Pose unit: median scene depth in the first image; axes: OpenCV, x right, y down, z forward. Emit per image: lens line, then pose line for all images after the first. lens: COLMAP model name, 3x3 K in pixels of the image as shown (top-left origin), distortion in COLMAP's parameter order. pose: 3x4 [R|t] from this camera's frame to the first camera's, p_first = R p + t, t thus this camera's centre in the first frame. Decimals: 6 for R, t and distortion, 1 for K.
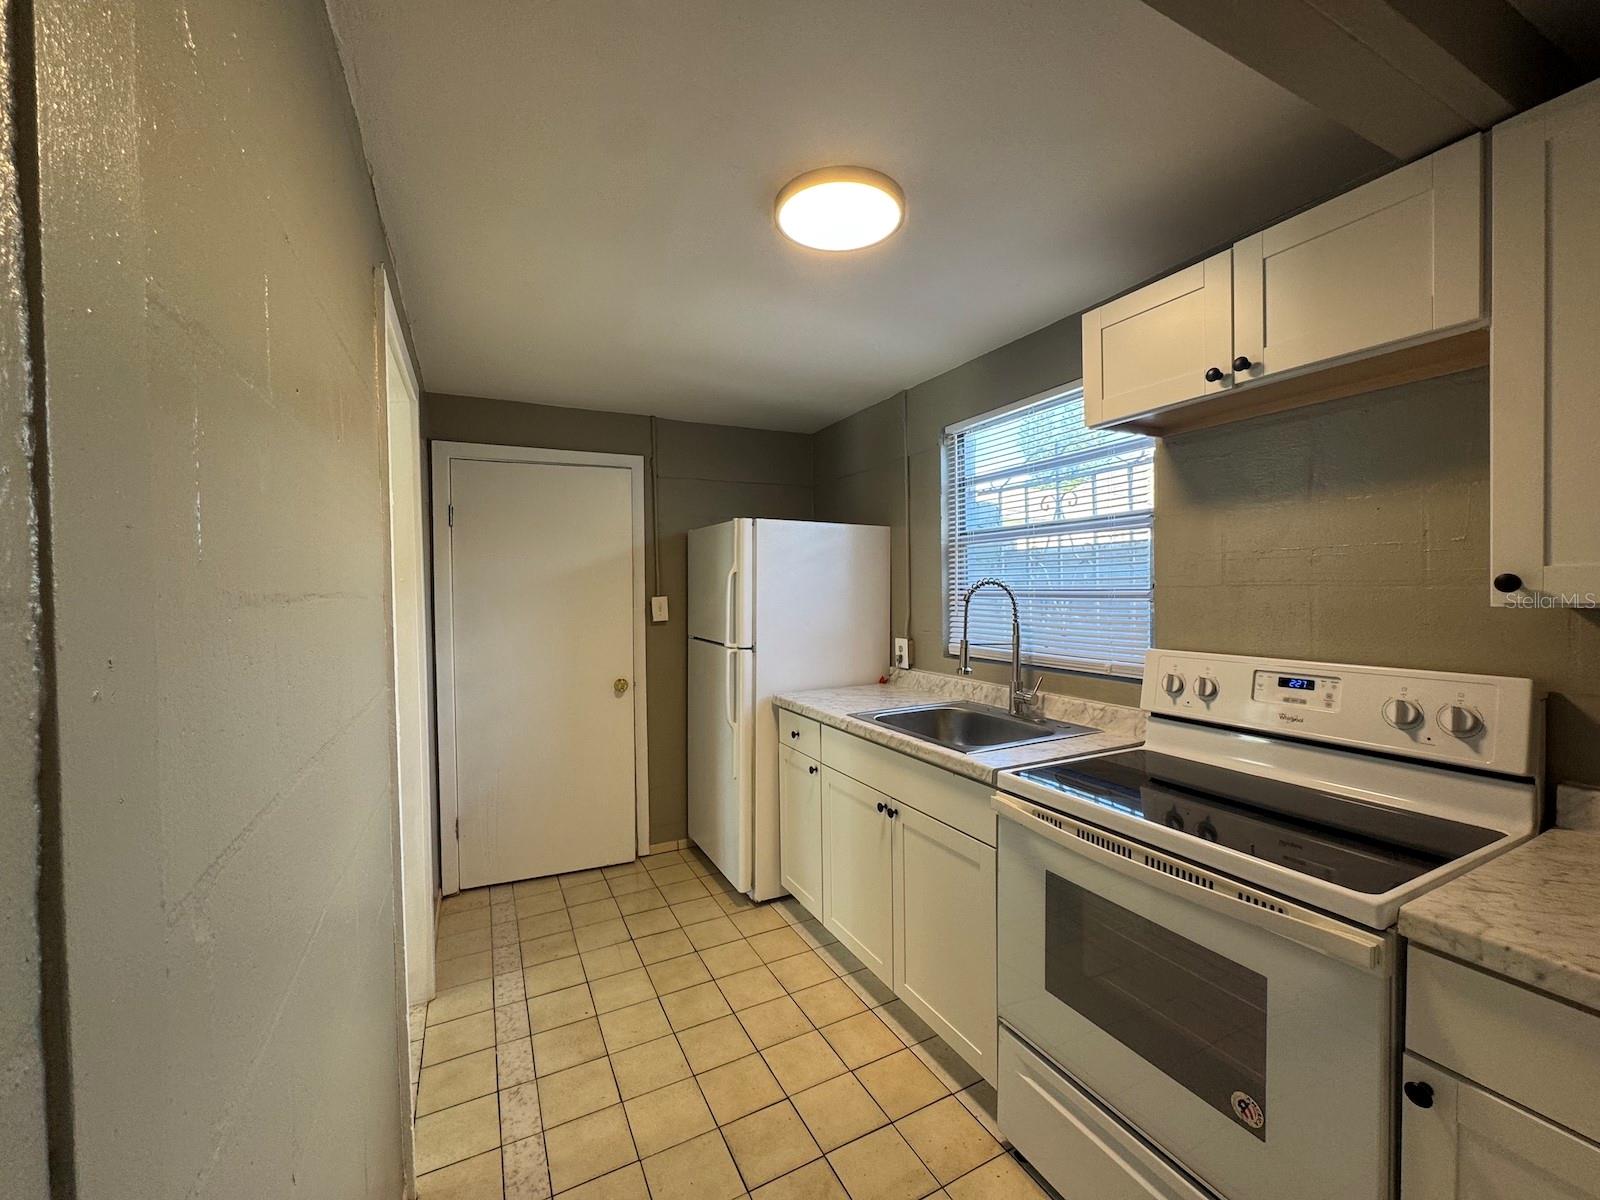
lens RADIAL K [[639.5, 0, 800.0], [0, 639.5, 600.0], [0, 0, 1]] dist [0.000290, -0.000127]
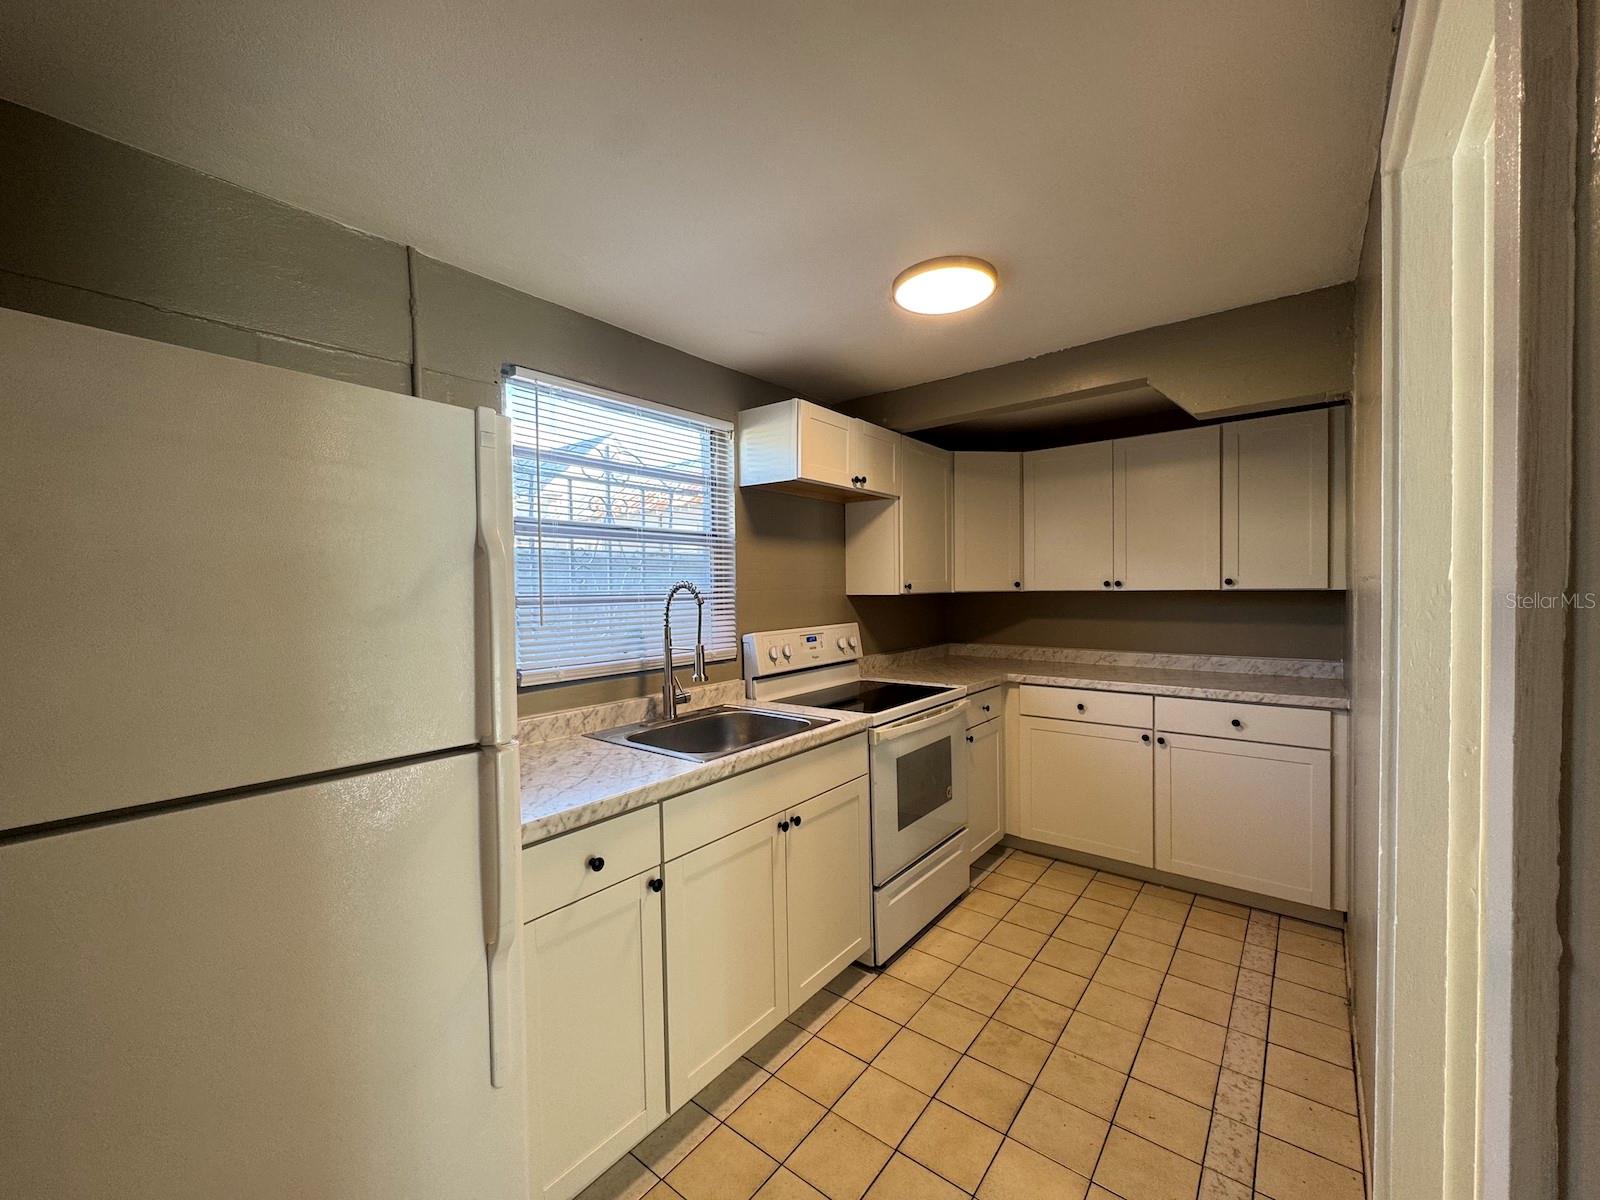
lens RADIAL K [[639.5, 0, 800.0], [0, 639.5, 600.0], [0, 0, 1]] dist [0.000290, -0.000127]
pose [[-0.413367, 0.001840, 0.910563, -0.669524], [0.038225, 0.999151, 0.015334, -0.013668], [-0.909762, 0.041145, -0.413087, 1.249983]]
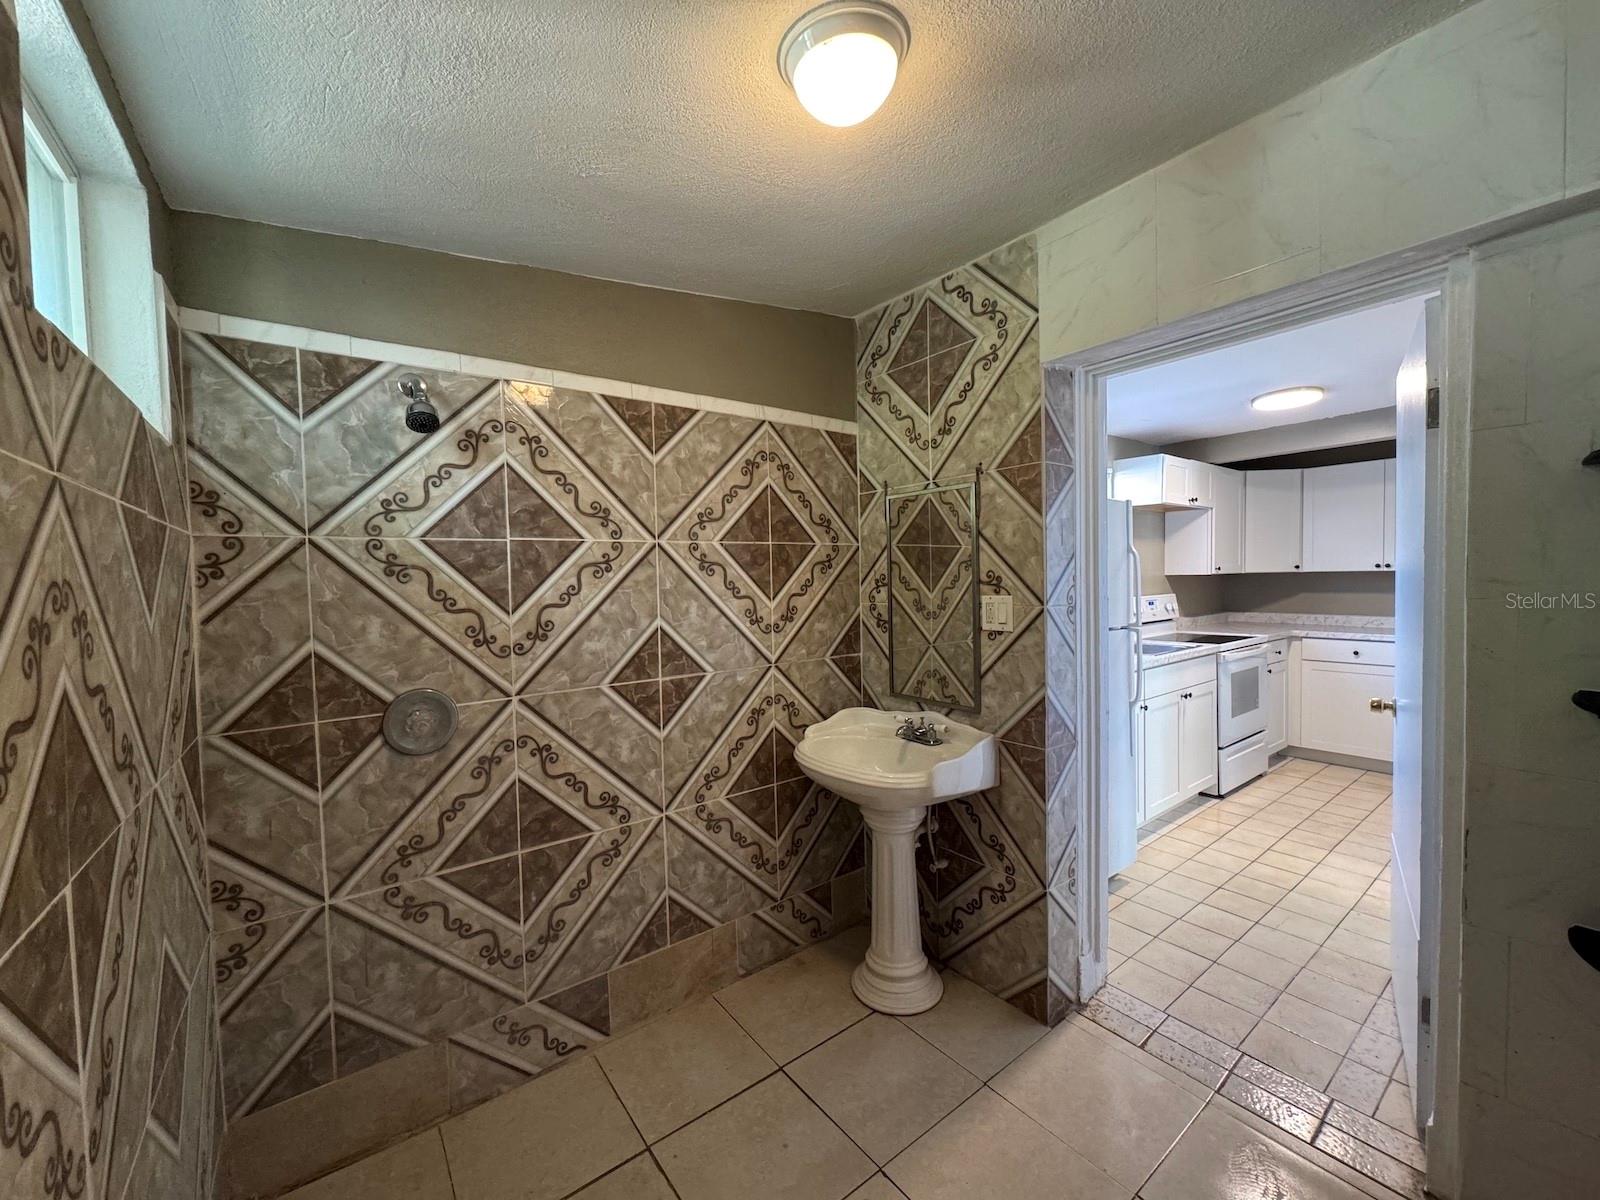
lens RADIAL K [[639.5, 0, 800.0], [0, 639.5, 600.0], [0, 0, 1]] dist [0.000290, -0.000127]
pose [[-0.179518, -0.019888, 0.983554, -1.270689], [0.041427, 0.998756, 0.027757, -0.025056], [-0.982882, 0.045728, -0.178471, 2.139413]]
